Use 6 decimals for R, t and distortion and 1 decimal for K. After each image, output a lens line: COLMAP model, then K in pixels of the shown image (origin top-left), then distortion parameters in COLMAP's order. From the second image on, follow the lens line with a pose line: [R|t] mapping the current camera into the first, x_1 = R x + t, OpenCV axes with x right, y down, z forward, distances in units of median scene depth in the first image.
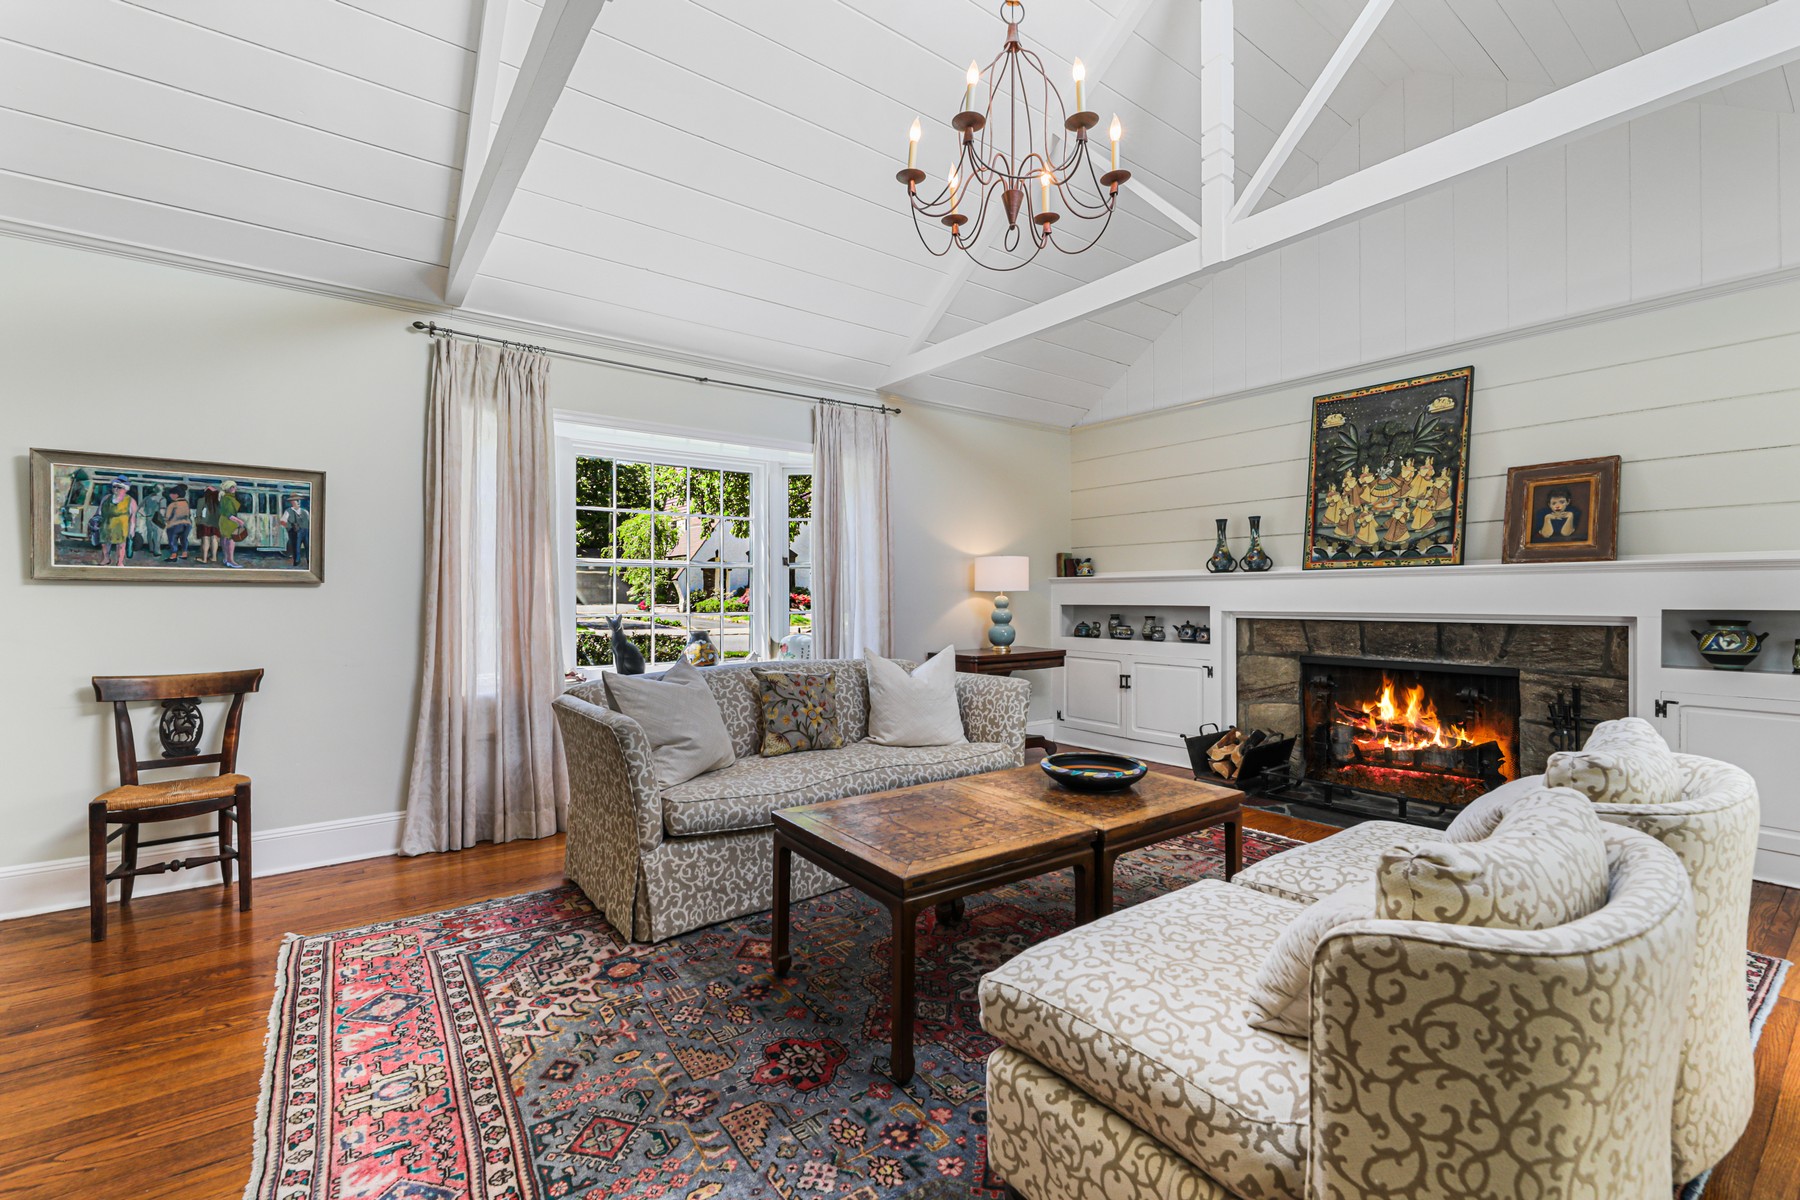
lens RADIAL K [[726.9, 0, 796.6], [0, 726.9, 596.0], [0, 0, 1]] dist [0.009754, -0.002065]
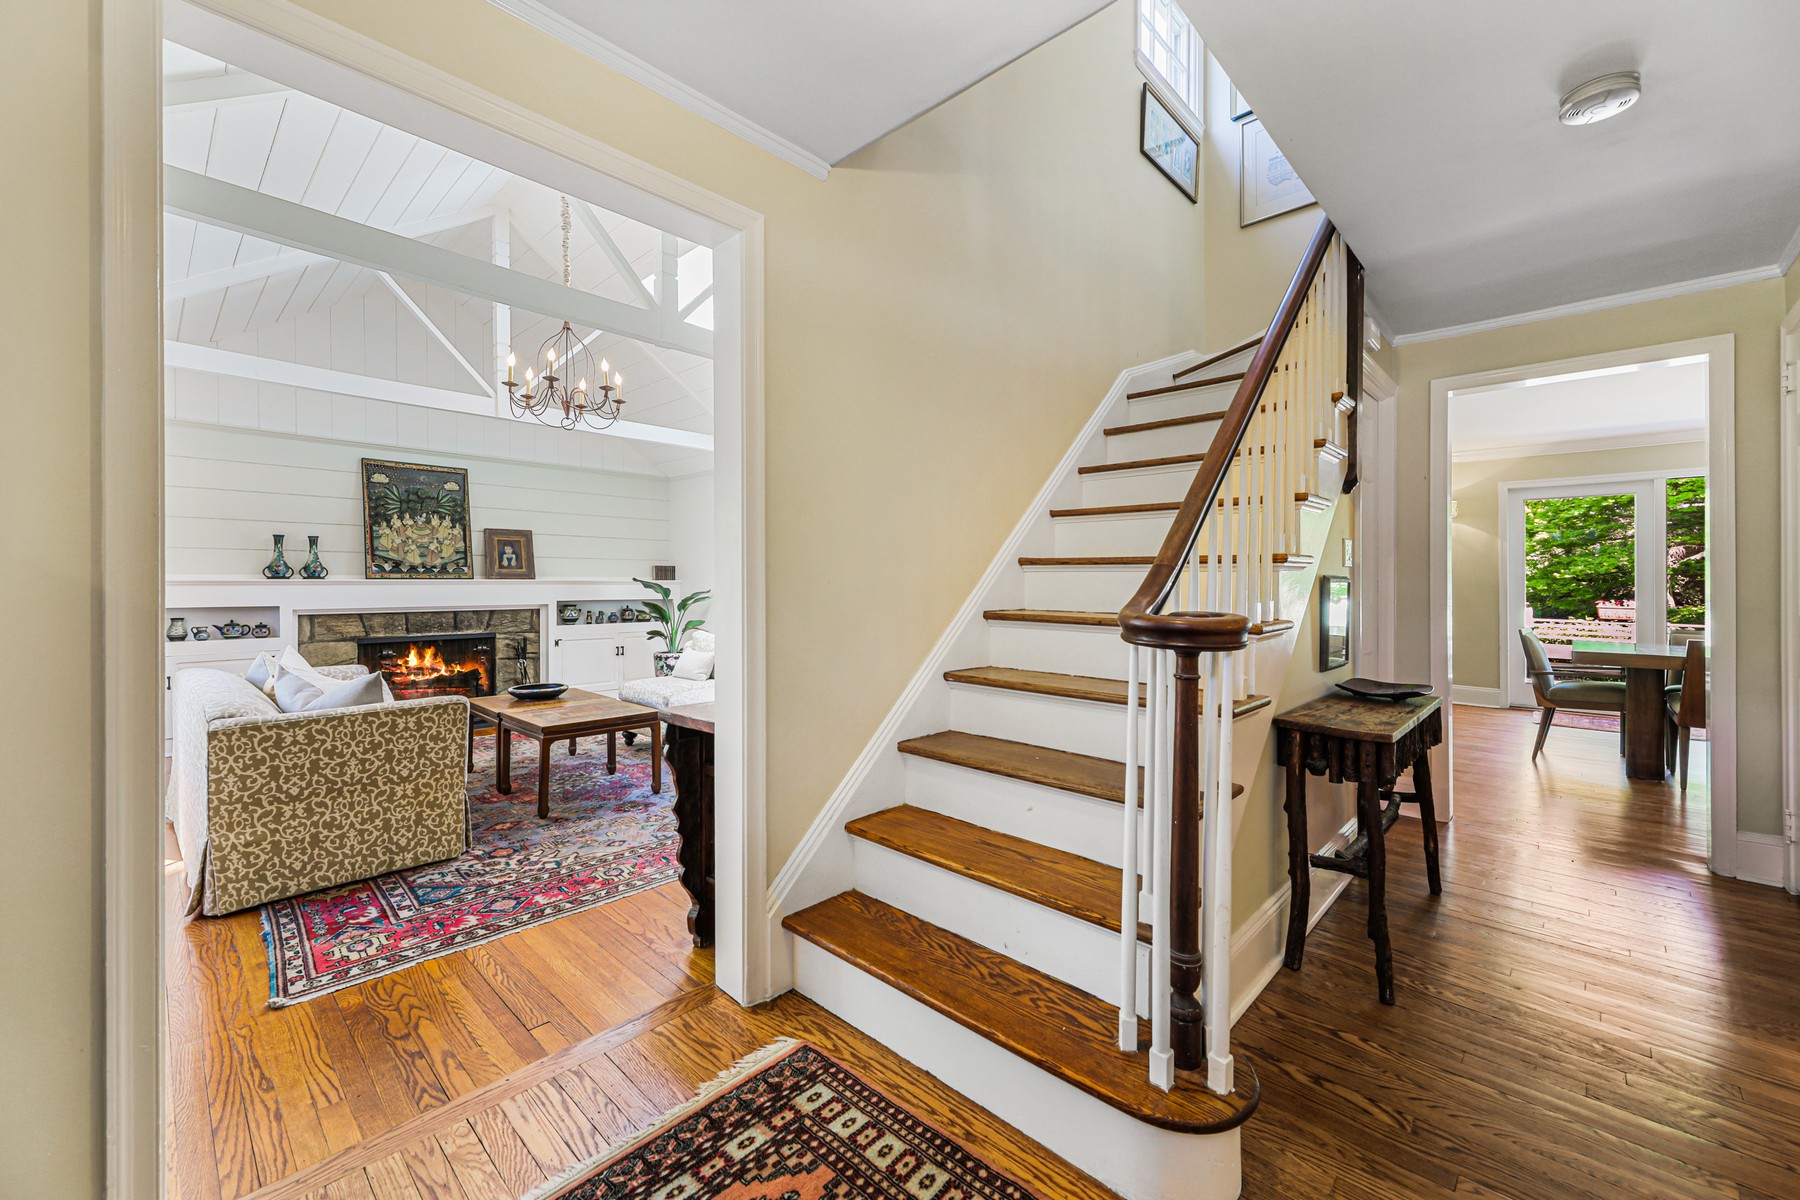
lens RADIAL K [[730.5, 0, 895.0], [0, 730.5, 593.8], [0, 0, 1]] dist [-0.001347, -0.002876]
pose [[-0.173220, -0.005637, 0.984867, -1.038599], [0.007434, 0.999948, 0.007031, -0.009670], [-0.984855, 0.008539, -0.173169, 0.264412]]
